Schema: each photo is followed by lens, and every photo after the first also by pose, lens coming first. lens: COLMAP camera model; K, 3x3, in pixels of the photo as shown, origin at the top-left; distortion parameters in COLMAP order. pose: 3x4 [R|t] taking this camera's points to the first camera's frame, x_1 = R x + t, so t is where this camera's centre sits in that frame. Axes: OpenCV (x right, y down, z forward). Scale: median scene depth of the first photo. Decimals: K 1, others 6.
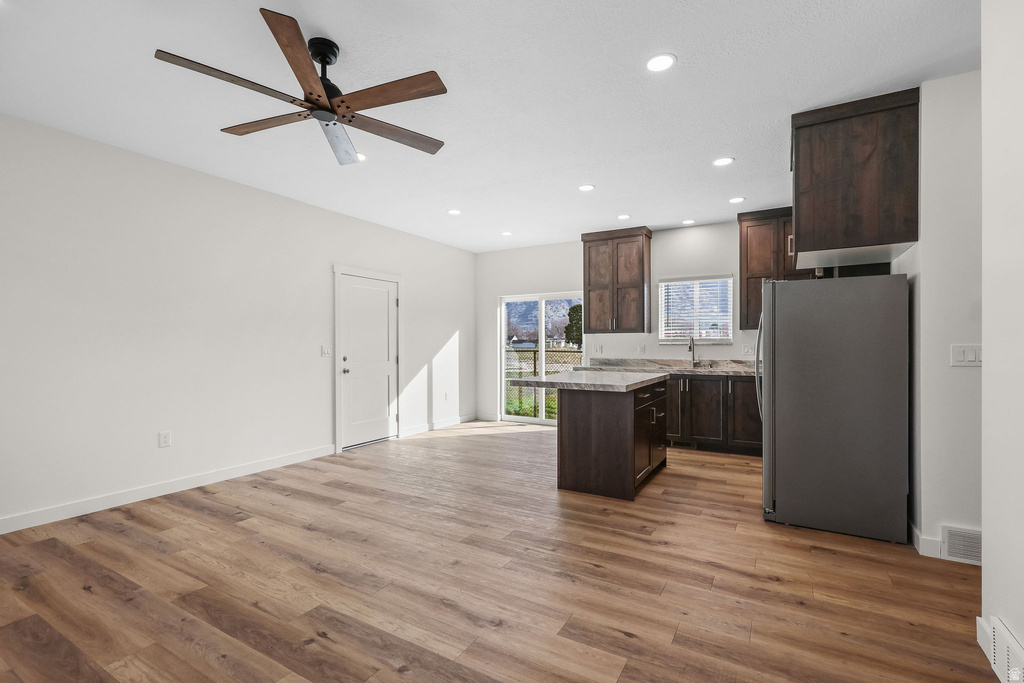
lens RADIAL K [[472.3, 0, 532.6], [0, 472.3, 343.3], [0, 0, 1]] dist [0.004731, -0.001205]
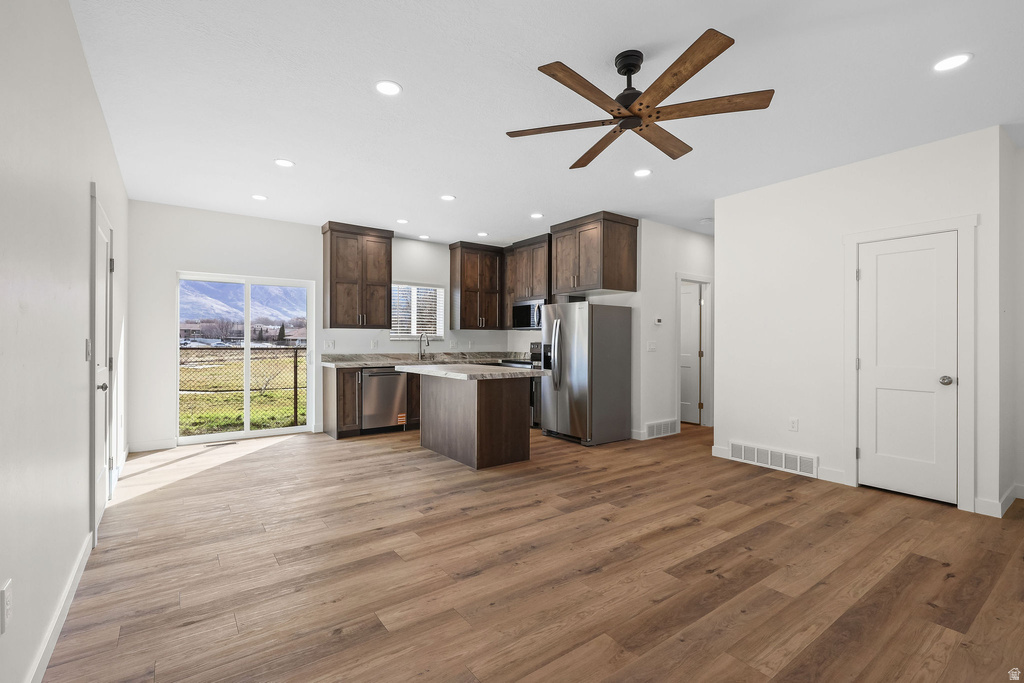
lens RADIAL K [[438.3, 0, 517.6], [0, 438.3, 340.6], [0, 0, 1]] dist [-0.000301, 0.000593]
pose [[0.416392, 0.004284, 0.909175, -1.088079], [-0.007911, 0.999968, -0.001089, 0.004594], [-0.909151, -0.006739, 0.416413, 0.622770]]
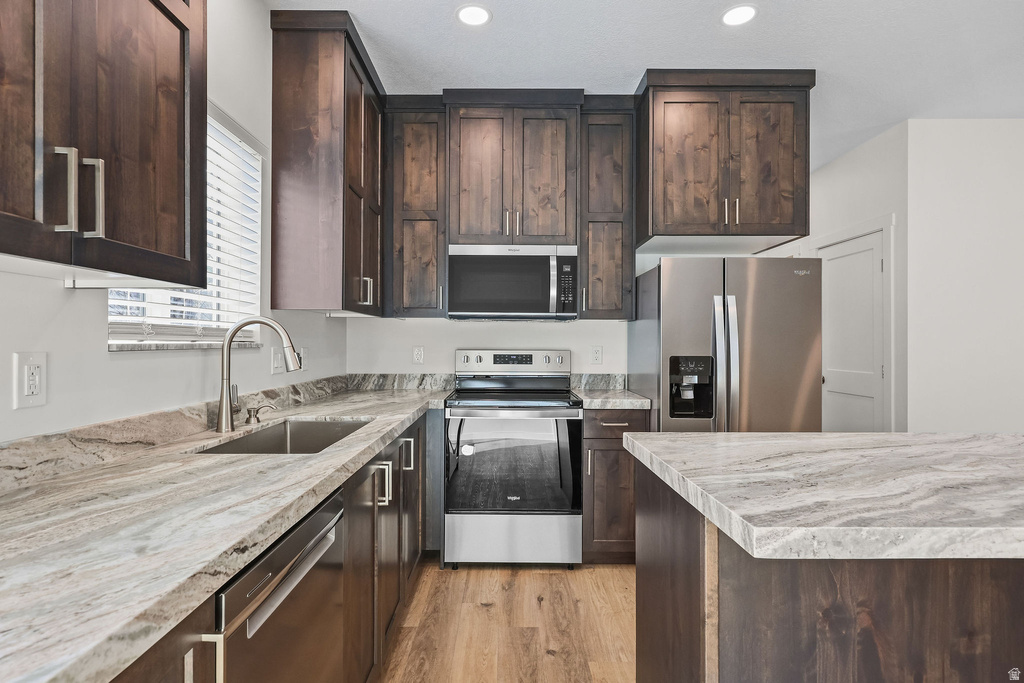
lens RADIAL K [[513.5, 0, 502.5], [0, 513.5, 344.6], [0, 0, 1]] dist [0.012225, -0.002235]
pose [[-0.450331, -0.002221, 0.892859, -0.007350], [-0.005172, 0.999987, -0.000121, -0.000272], [-0.892847, -0.004673, -0.450336, 1.929310]]
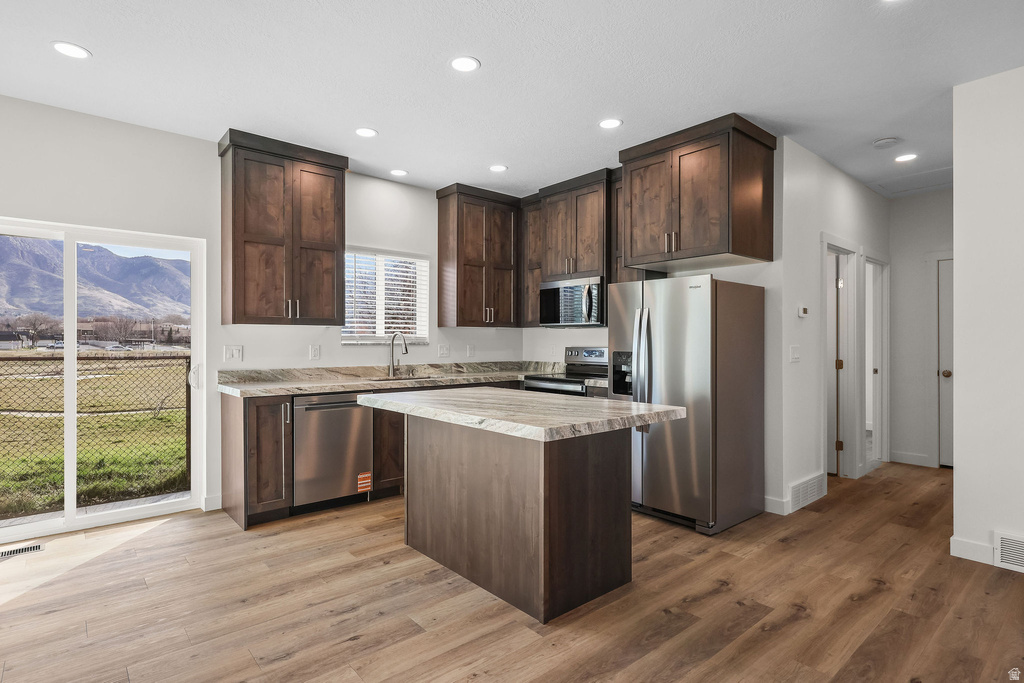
lens RADIAL K [[513.5, 0, 514.8], [0, 513.5, 338.7], [0, 0, 1]] dist [0.012225, -0.002235]
pose [[0.358488, 0.008933, 0.933492, -0.628358], [-0.003877, 0.999960, -0.008080, -0.001610], [-0.933526, -0.000723, 0.358508, 1.063270]]
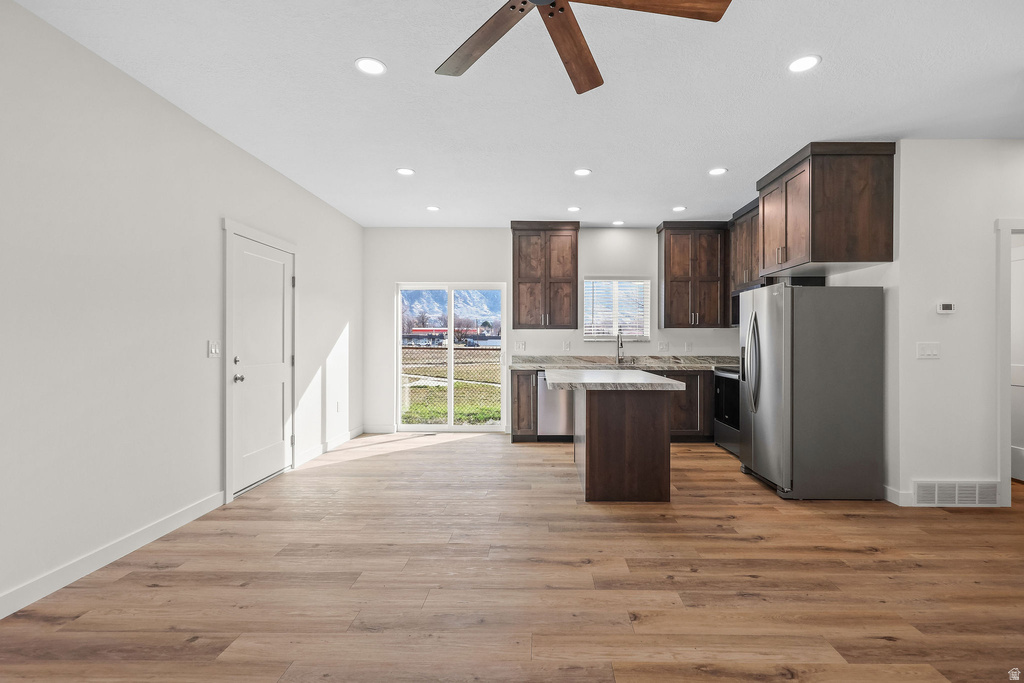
lens RADIAL K [[472.3, 0, 560.5], [0, 472.3, 339.1], [0, 0, 1]] dist [0.004731, -0.001205]
pose [[0.865807, 0.006603, 0.500334, -0.565060], [-0.006126, 0.999978, -0.002595, 0.002124], [-0.500340, -0.000818, 0.865829, 0.317011]]
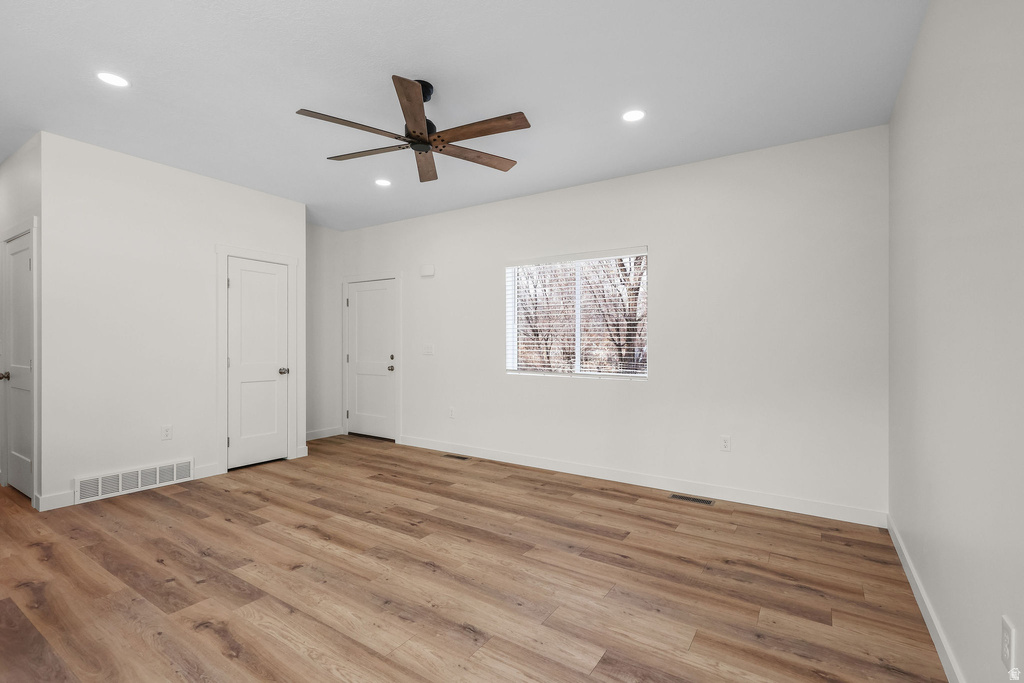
lens RADIAL K [[472.3, 0, 497.1], [0, 472.3, 341.1], [0, 0, 1]] dist [0.004731, -0.001205]
pose [[-0.993366, -0.006263, 0.114827, -0.567828], [-0.007952, 0.999867, -0.014258, 0.015717], [-0.114722, -0.015076, -0.993283, 1.607929]]
